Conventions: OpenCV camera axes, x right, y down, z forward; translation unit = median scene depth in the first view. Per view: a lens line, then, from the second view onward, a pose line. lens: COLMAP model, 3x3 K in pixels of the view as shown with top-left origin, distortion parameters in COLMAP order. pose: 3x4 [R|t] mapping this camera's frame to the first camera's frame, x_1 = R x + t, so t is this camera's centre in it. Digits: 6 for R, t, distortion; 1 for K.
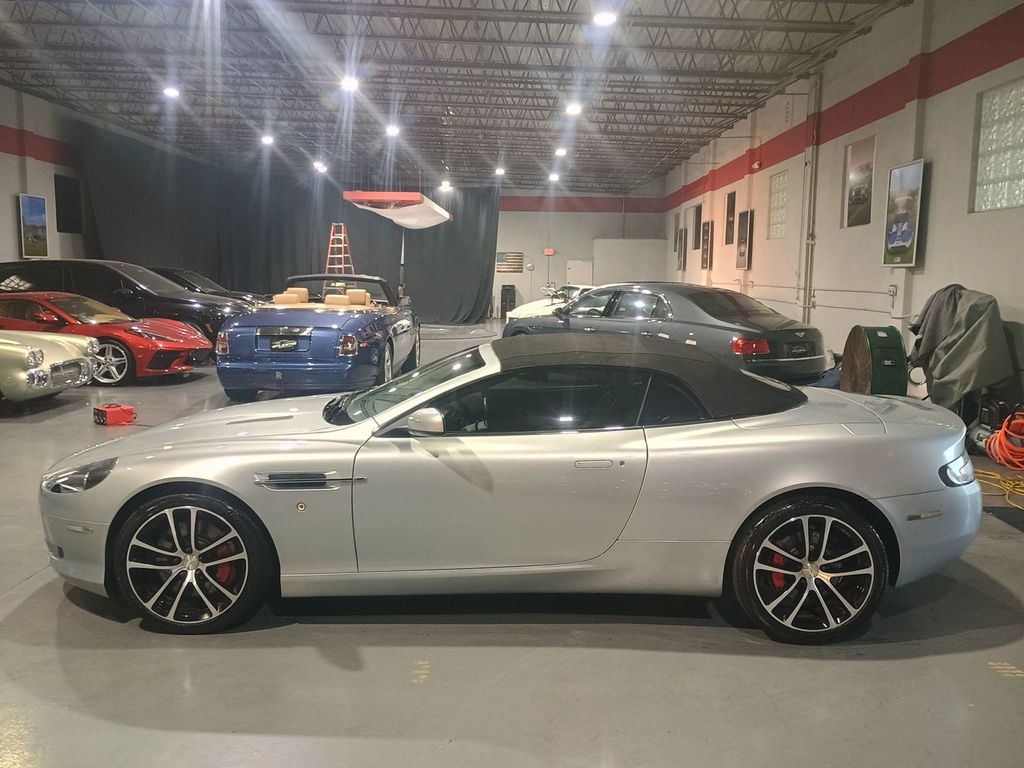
lens RADIAL K [[834.8, 0, 512.0], [0, 834.8, 384.0], [0, 0, 1]] dist [0.040398, -0.011215]
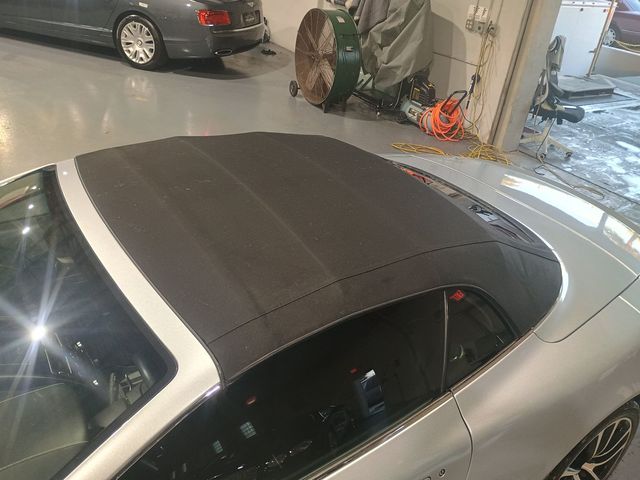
lens RADIAL K [[569.7, 0, 320.0], [0, 569.7, 240.0], [0, 0, 1]] dist [0.020708, -0.002774]
pose [[0.840060, -0.192866, 0.507052, -0.047845], [-0.021225, 0.922269, 0.385965, -0.086387], [-0.542078, -0.334996, 0.770668, 0.314200]]
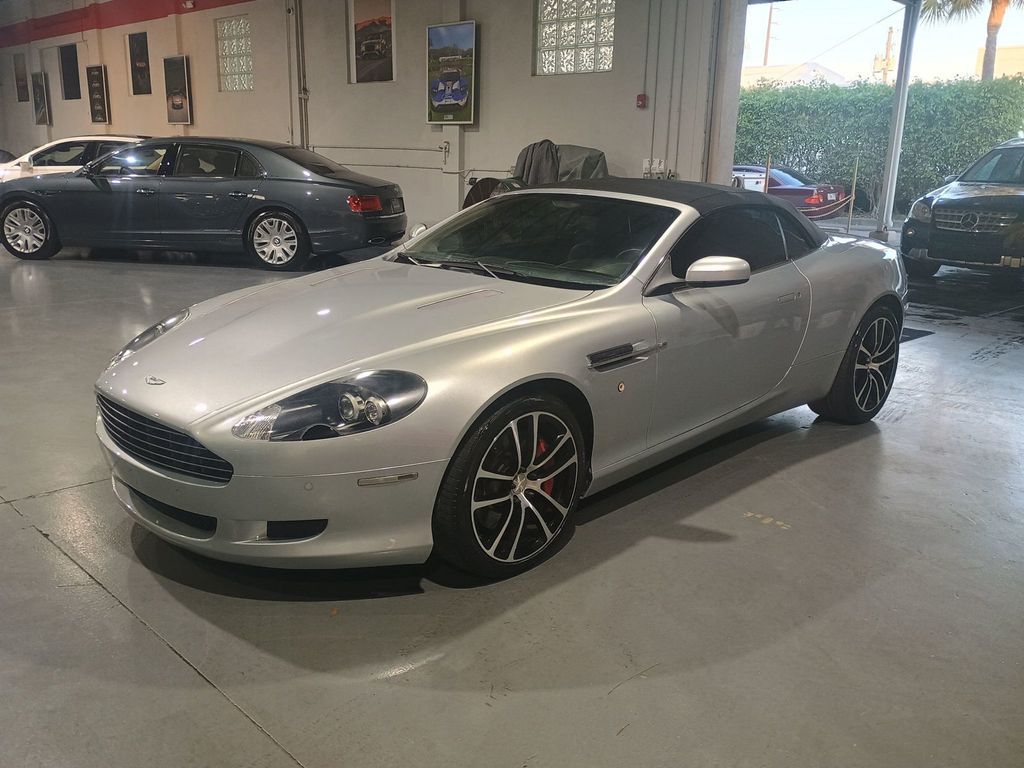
lens RADIAL K [[834.8, 0, 512.0], [0, 834.8, 384.0], [0, 0, 1]] dist [0.040398, -0.011215]
pose [[0.733774, -0.181875, 0.654597, -0.347671], [0.077371, 0.979604, 0.185446, -0.007977], [-0.674974, -0.085429, 0.732879, 0.180393]]
